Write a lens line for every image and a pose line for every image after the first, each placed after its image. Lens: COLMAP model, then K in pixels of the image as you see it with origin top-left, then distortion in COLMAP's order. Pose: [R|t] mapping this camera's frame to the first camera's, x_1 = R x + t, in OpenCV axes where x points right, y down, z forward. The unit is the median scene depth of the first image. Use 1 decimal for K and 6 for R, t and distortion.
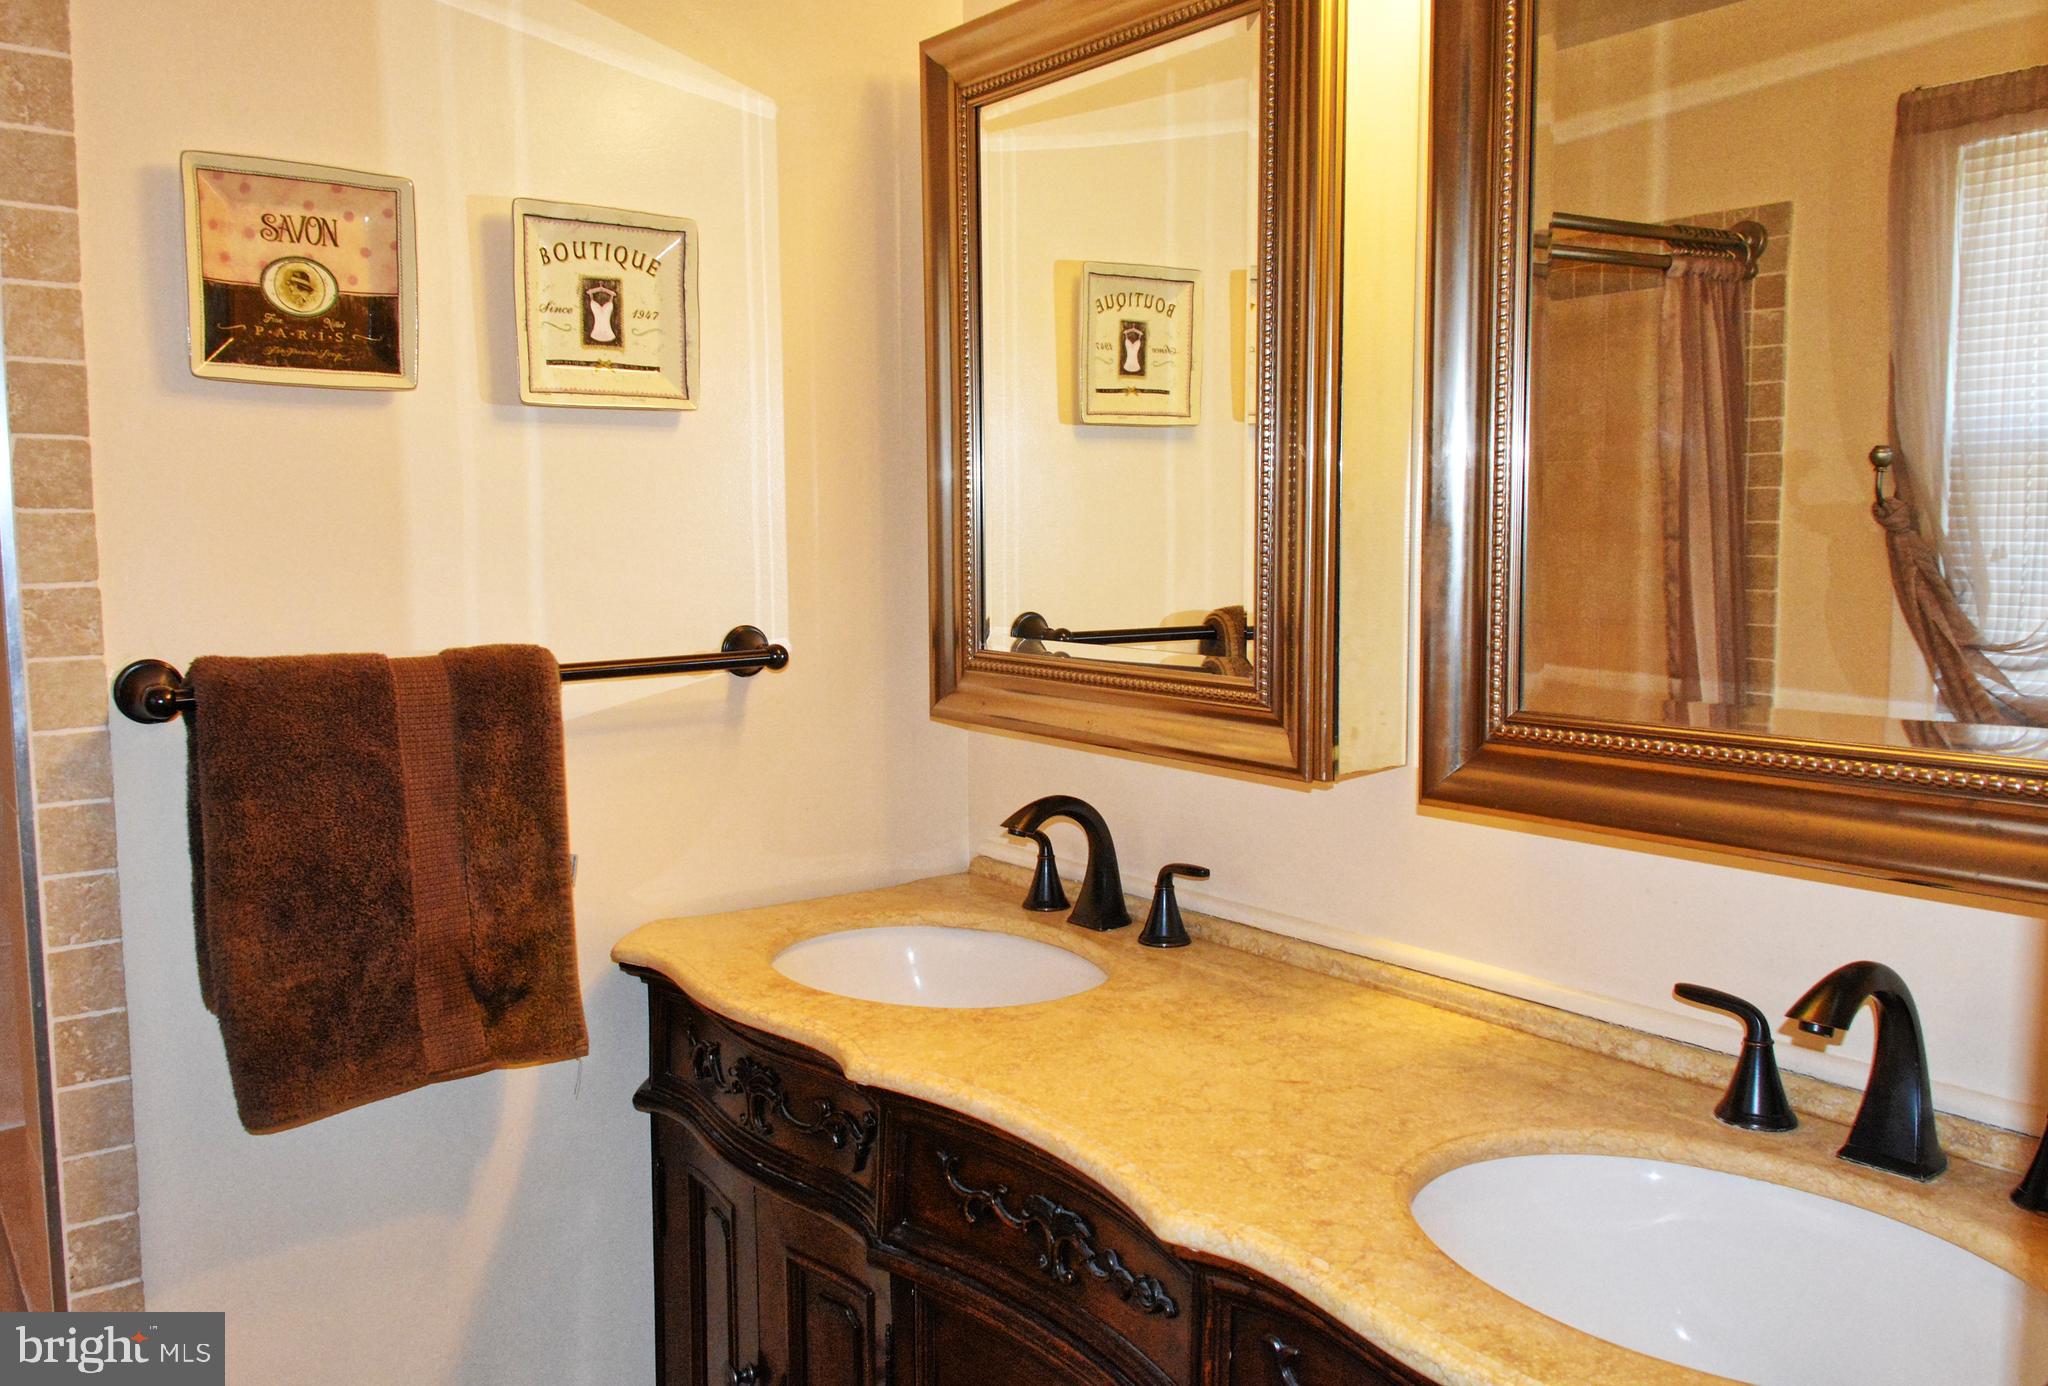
lens RADIAL K [[1660.7, 0, 1039.6], [0, 1660.7, 689.5], [0, 0, 1]] dist [0.062021, -0.096314]
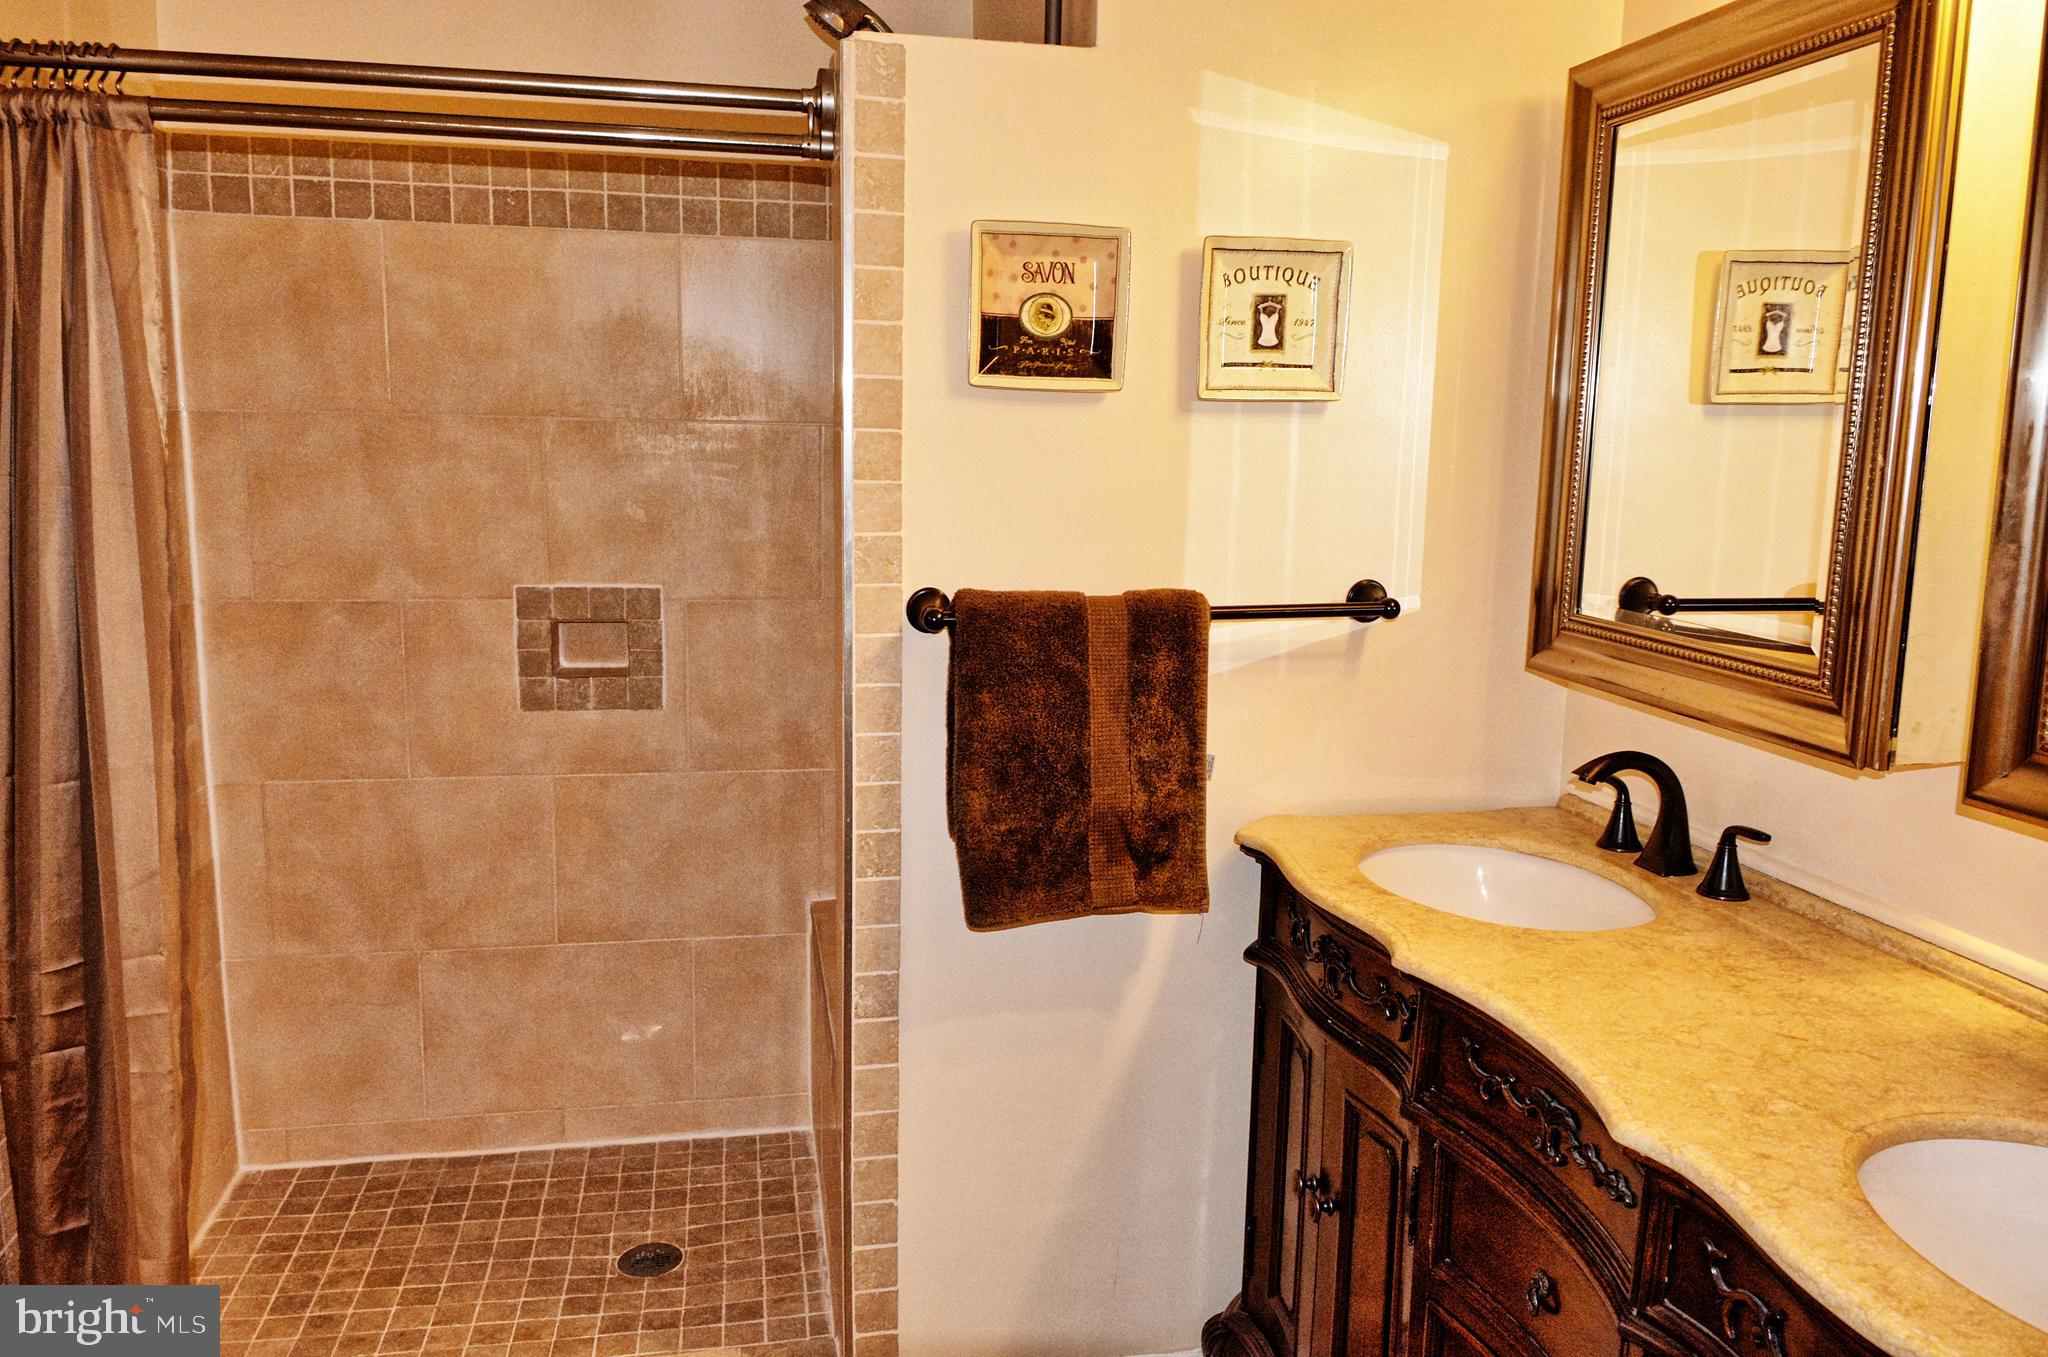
lens RADIAL K [[1503.8, 0, 1010.5], [0, 1503.8, 661.0], [0, 0, 1]] dist [0.026758, -0.045179]
pose [[0.898207, 0.083793, -0.431512, 0.079024], [-0.064213, 0.996144, 0.059774, -0.034972], [0.434857, -0.025981, 0.900124, -0.108365]]
